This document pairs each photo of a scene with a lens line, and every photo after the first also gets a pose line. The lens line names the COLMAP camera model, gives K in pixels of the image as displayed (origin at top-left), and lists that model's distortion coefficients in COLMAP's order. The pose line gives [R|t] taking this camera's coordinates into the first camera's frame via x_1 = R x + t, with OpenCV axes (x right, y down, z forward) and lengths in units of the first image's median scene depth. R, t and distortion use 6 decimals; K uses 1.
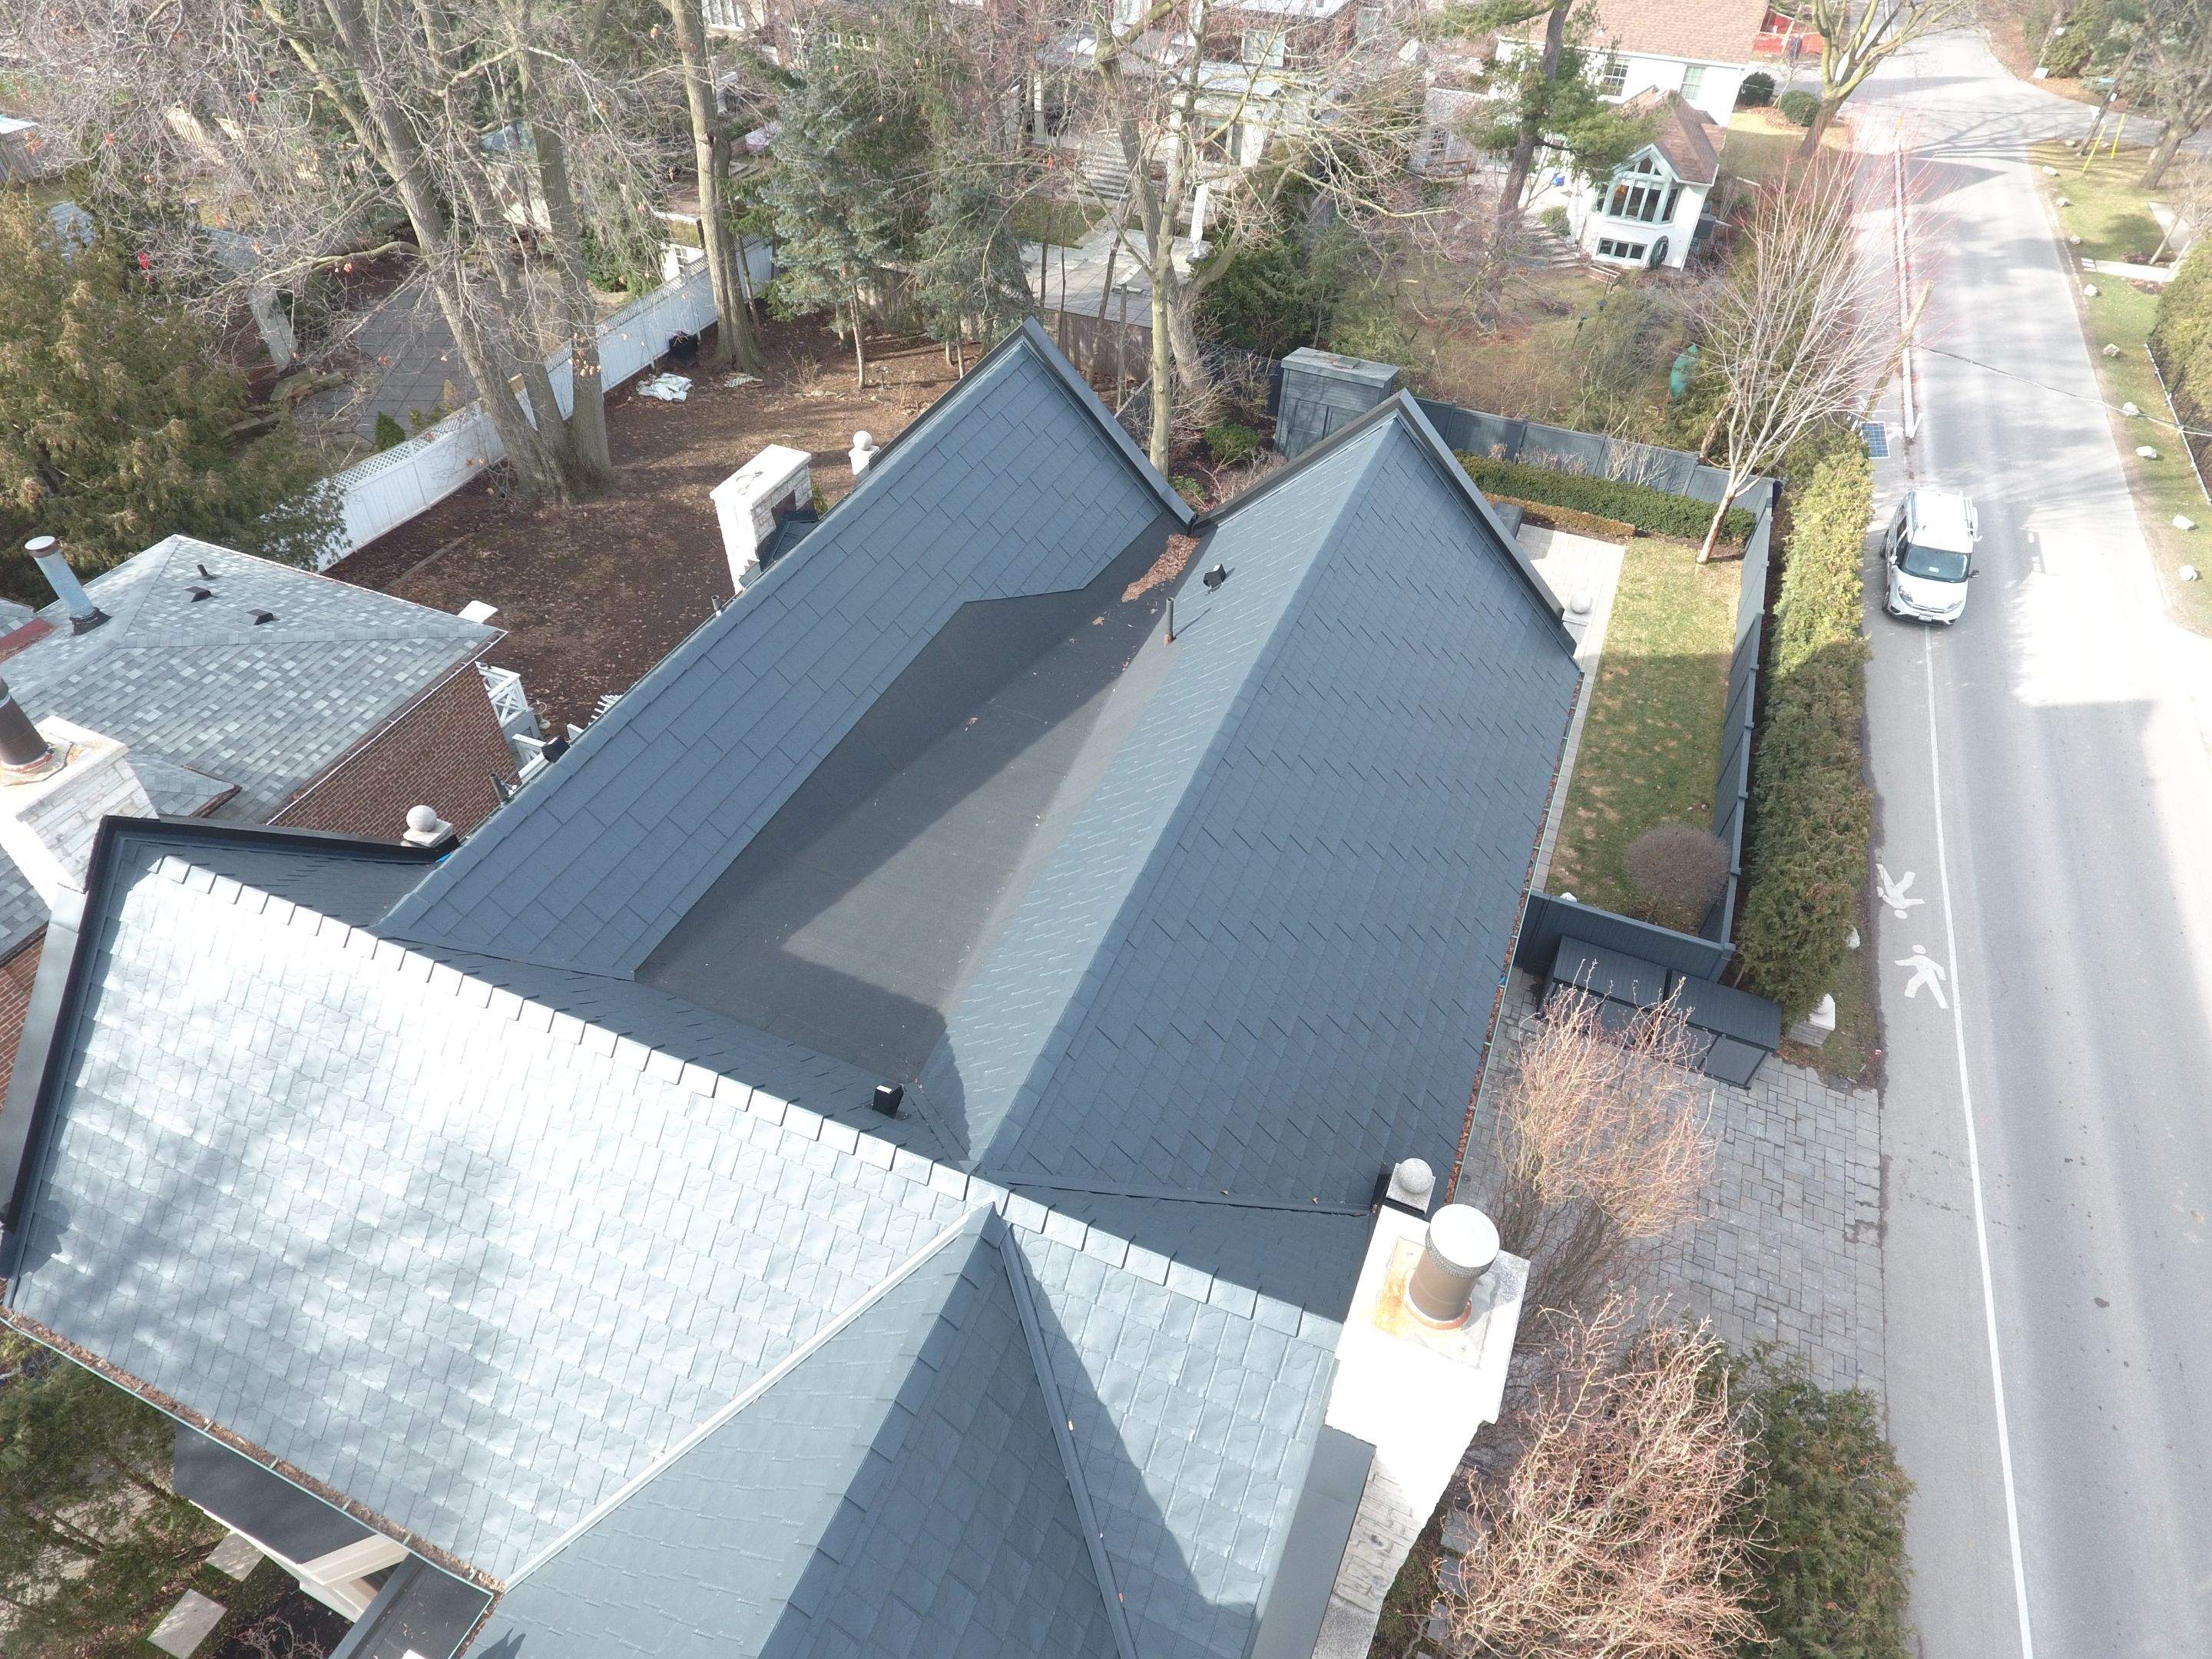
lens RADIAL K [[1290.9, 0, 1088.9], [0, 1290.9, 839.9], [0, 0, 1]] dist [-0.018810, 0.003890]
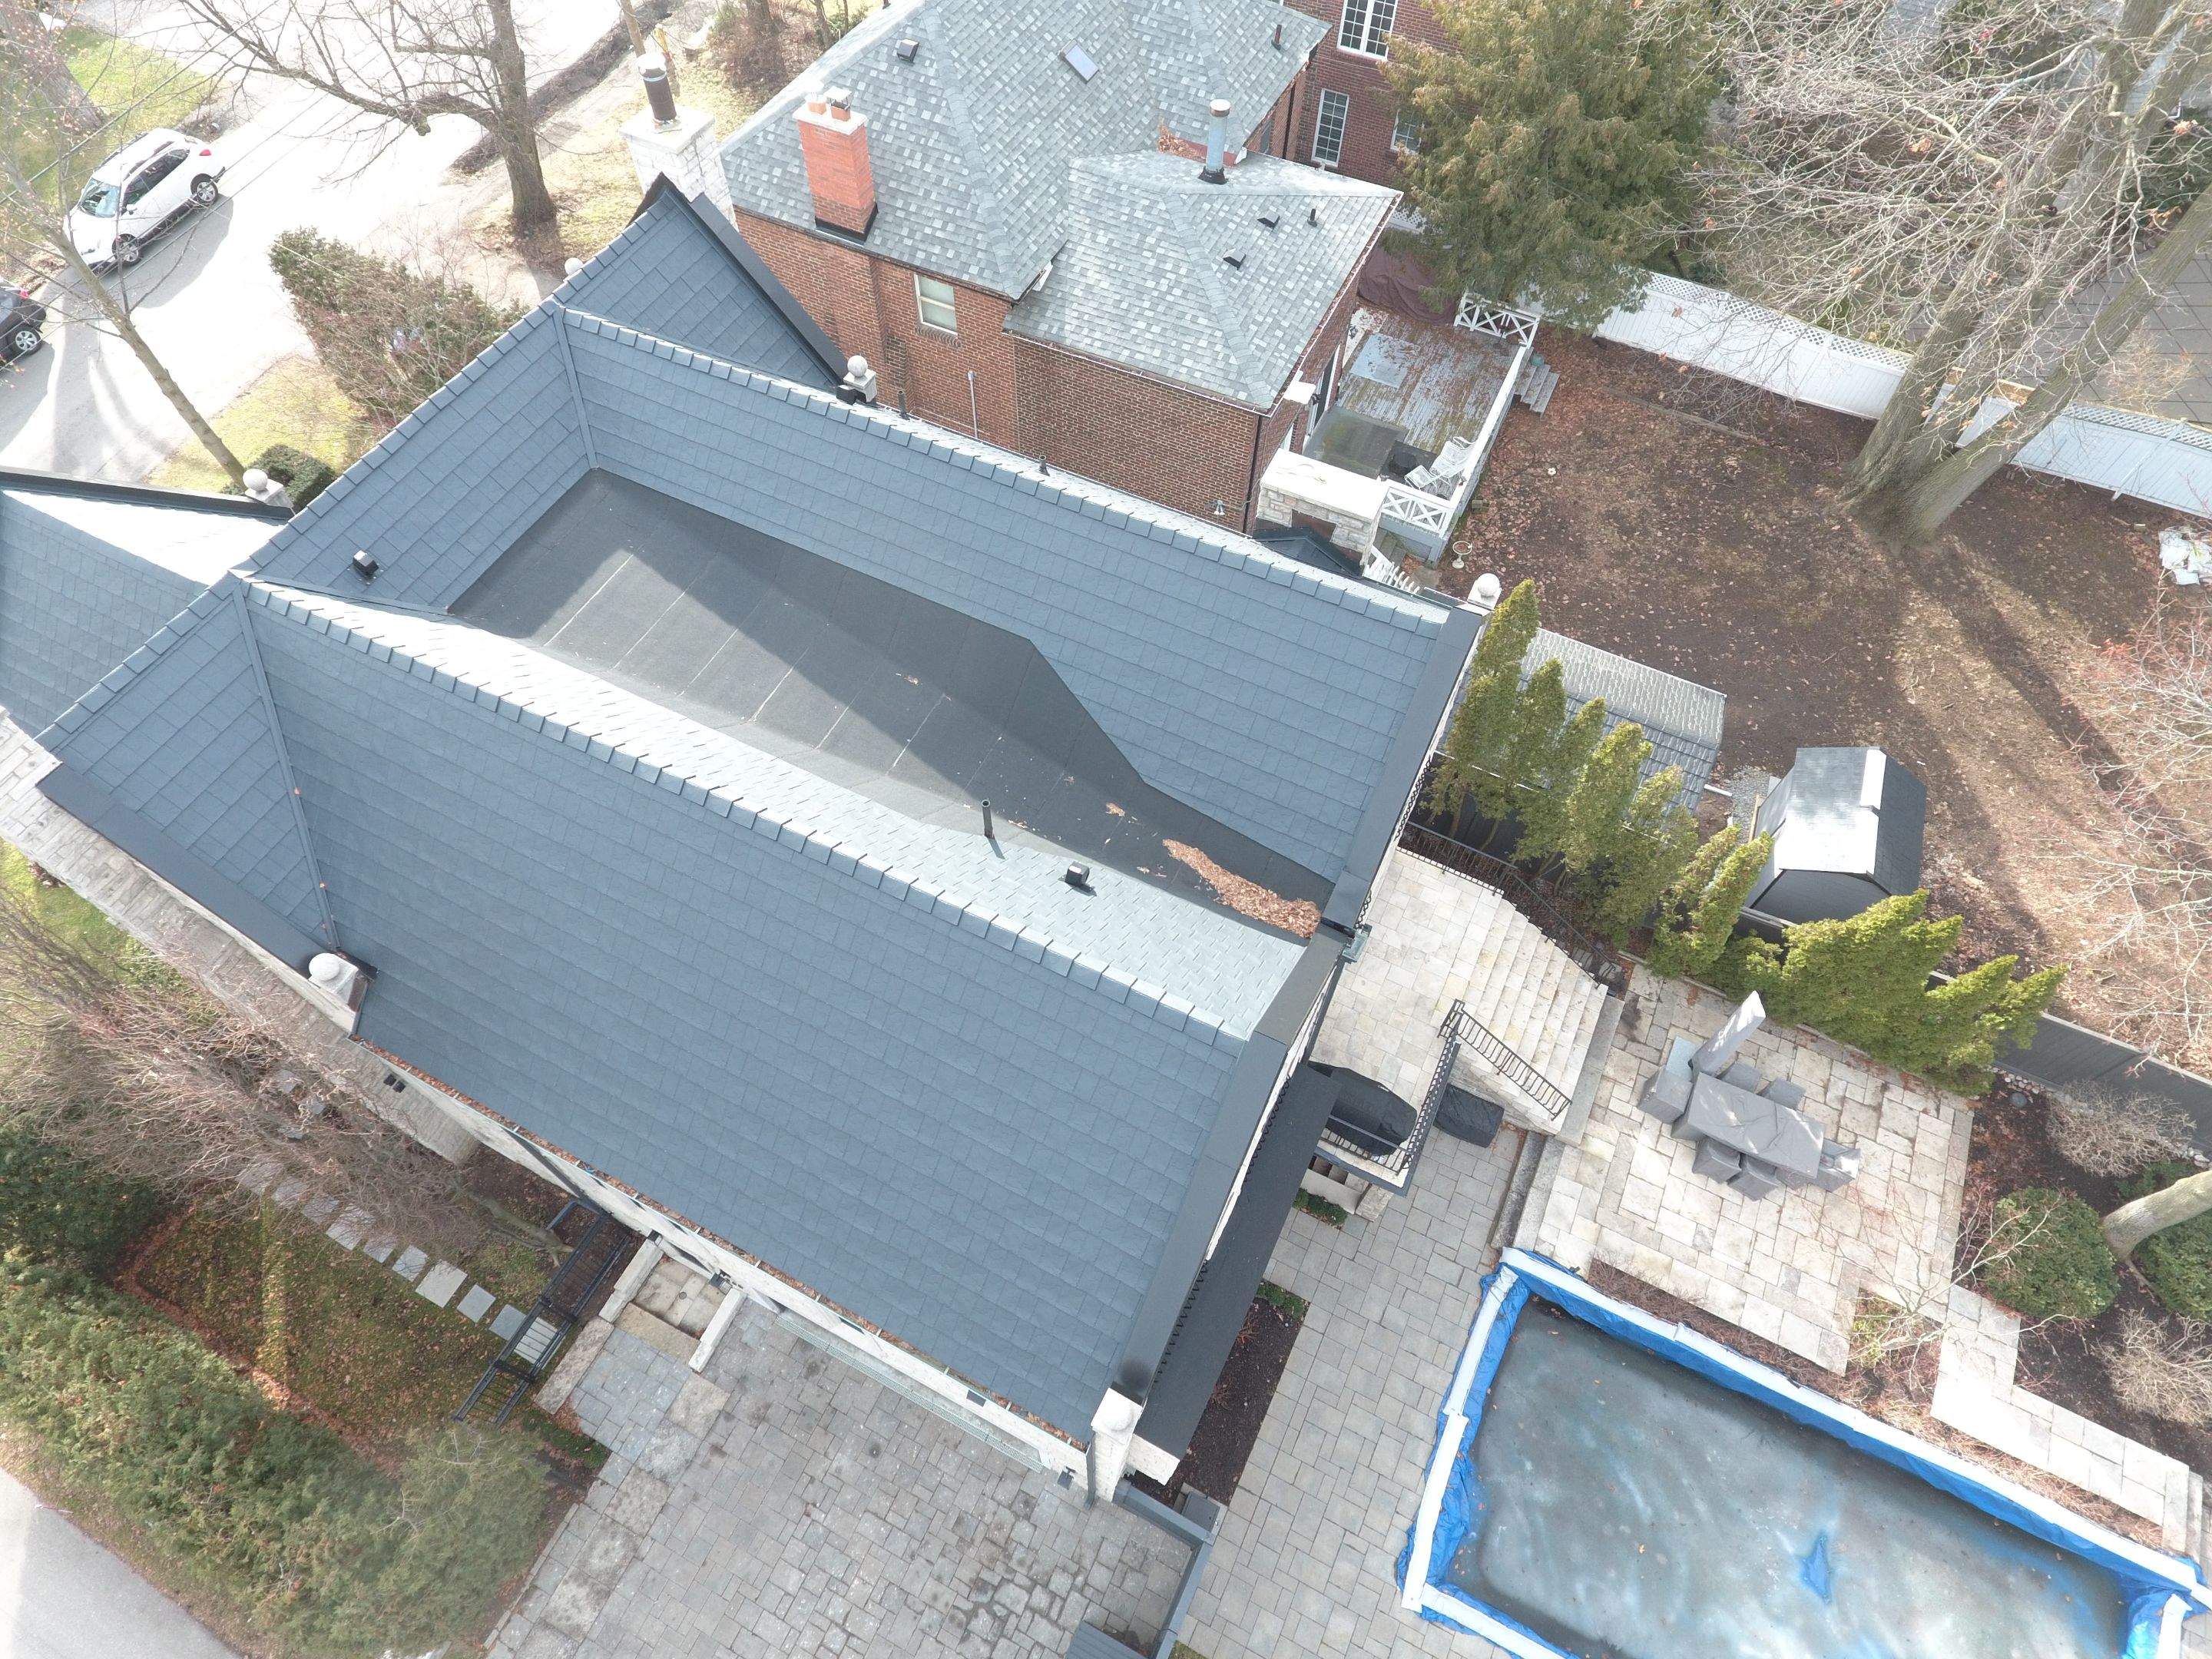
lens RADIAL K [[1271.3, 0, 1077.7], [0, 1271.3, 820.8], [0, 0, 1]] dist [-0.006503, 0.002623]
pose [[-0.065226, 0.838512, -0.540965, 0.390684], [-0.697348, 0.349465, 0.625763, -0.557347], [0.713758, 0.418057, 0.561941, 0.399226]]
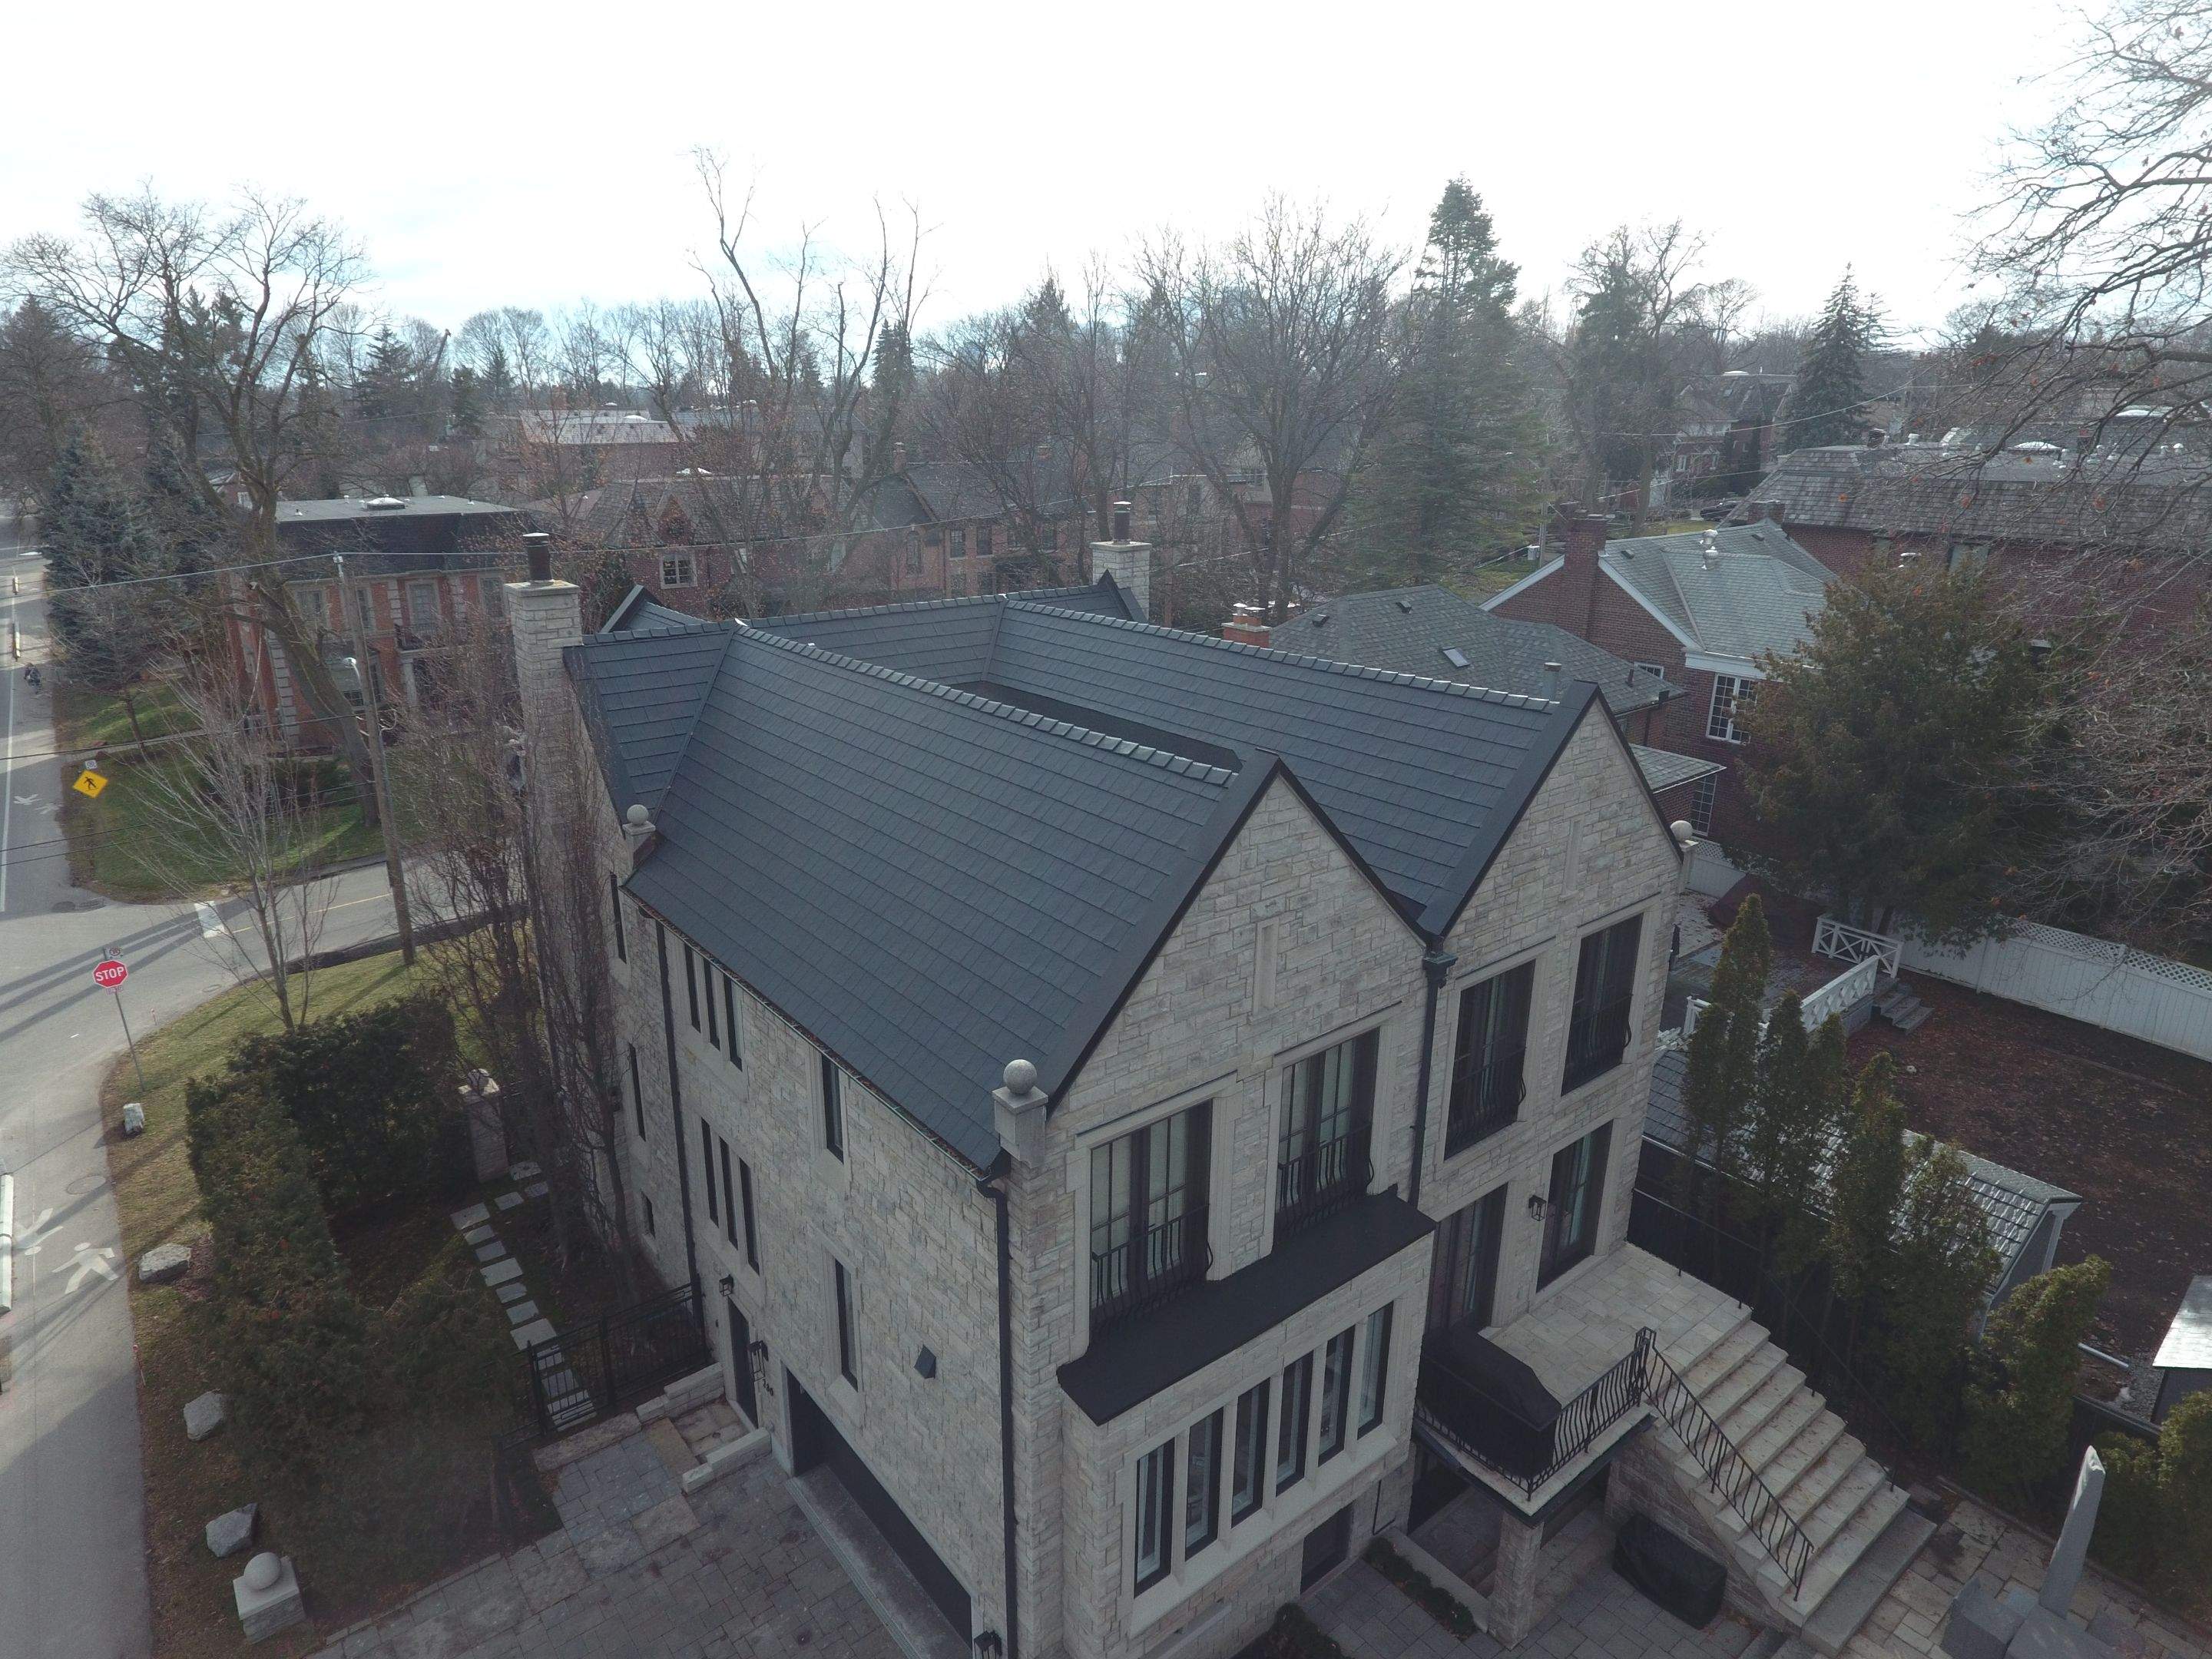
lens RADIAL K [[1274.3, 0, 1096.7], [0, 1274.3, 852.1], [0, 0, 1]] dist [0.001064, -0.001975]
pose [[-0.477416, 0.271282, -0.835751, 0.700090], [-0.620012, 0.569967, 0.539187, -0.498341], [0.622622, 0.775593, -0.103913, 0.818597]]
